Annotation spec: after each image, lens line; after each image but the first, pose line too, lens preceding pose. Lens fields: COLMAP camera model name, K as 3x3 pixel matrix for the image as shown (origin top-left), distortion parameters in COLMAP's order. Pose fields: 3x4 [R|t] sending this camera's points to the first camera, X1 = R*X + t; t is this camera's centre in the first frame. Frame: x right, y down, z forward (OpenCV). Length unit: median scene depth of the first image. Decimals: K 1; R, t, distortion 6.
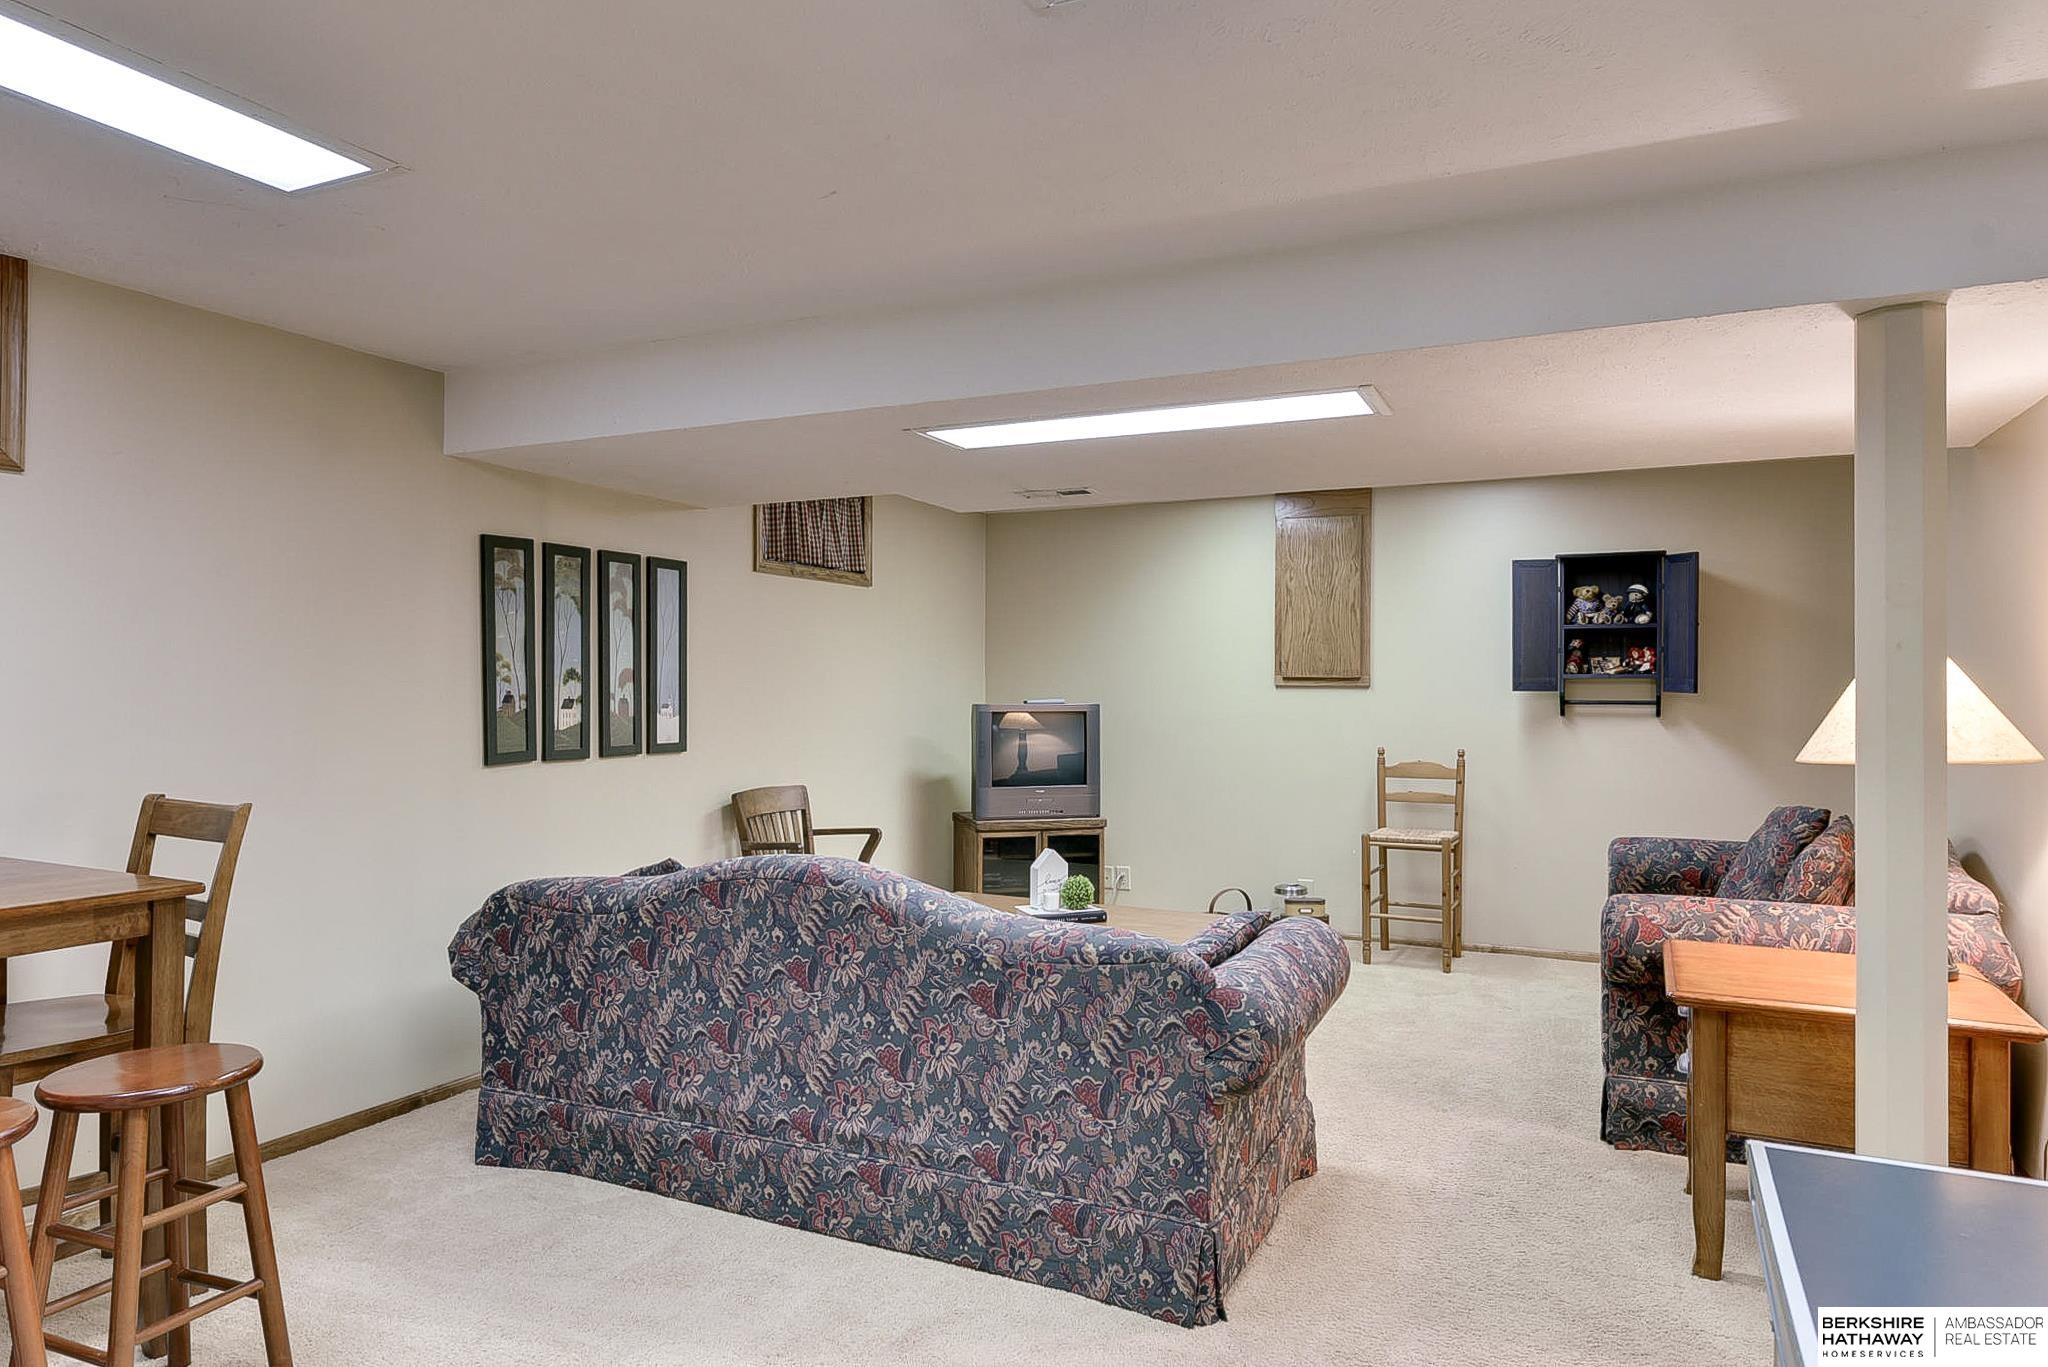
lens RADIAL K [[1257.4, 0, 1024.2], [0, 1257.4, 683.4], [0, 0, 1]] dist [-0.001225, 0.000184]
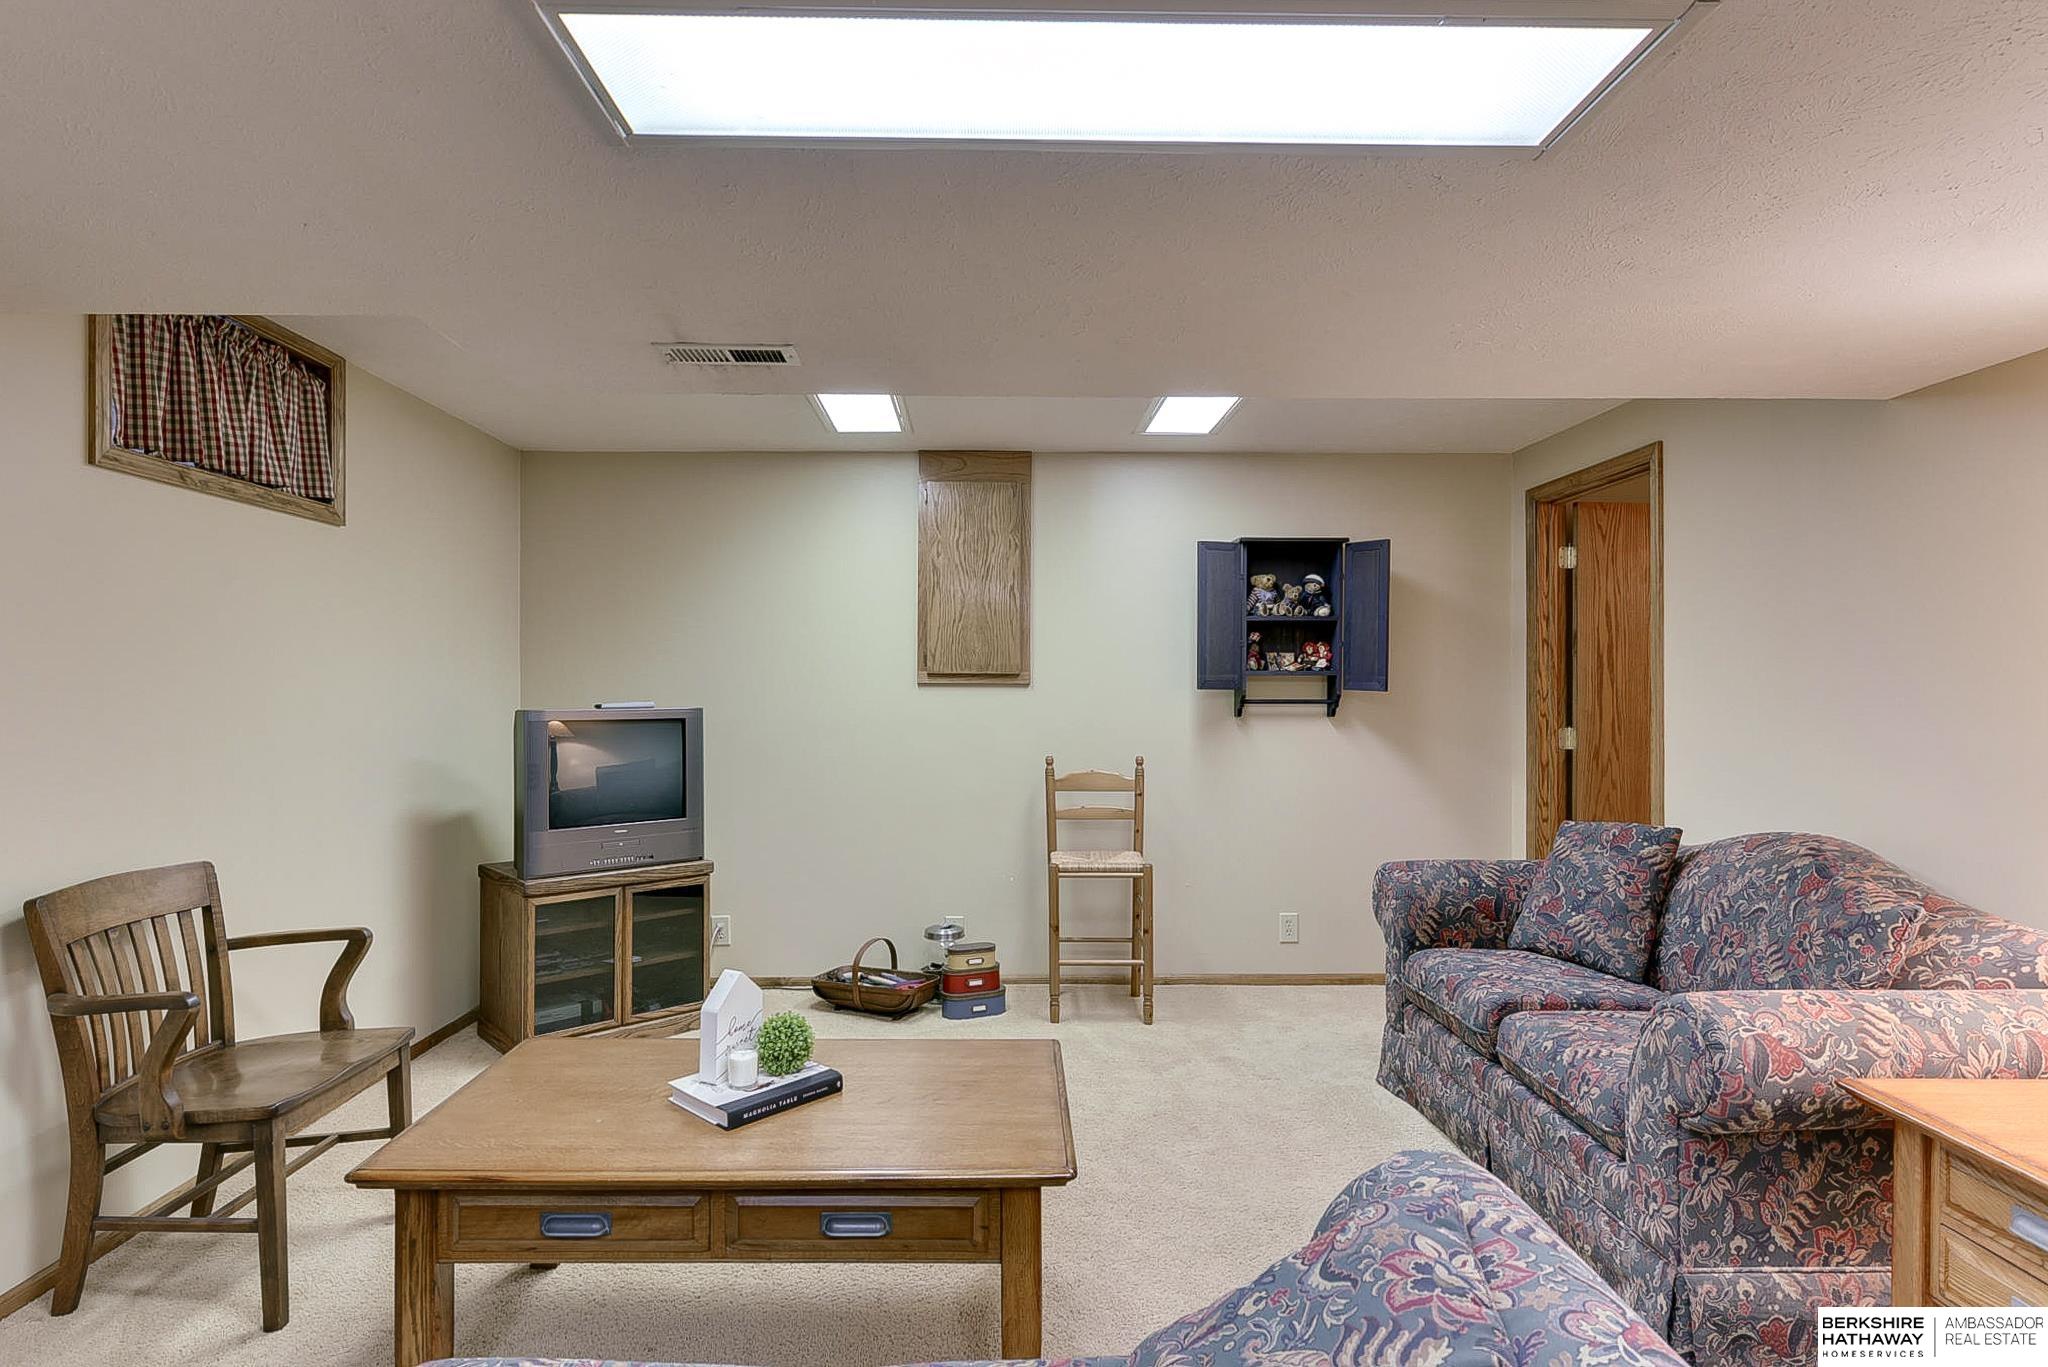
lens RADIAL K [[1075.2, 0, 1018.1], [0, 1075.2, 688.9], [0, 0, 1]] dist [-0.003350, -0.002000]
pose [[0.899189, -0.001730, 0.437556, -0.054813], [-0.000334, 0.999989, 0.004641, 0.002281], [-0.437560, -0.004320, 0.899179, 0.378320]]
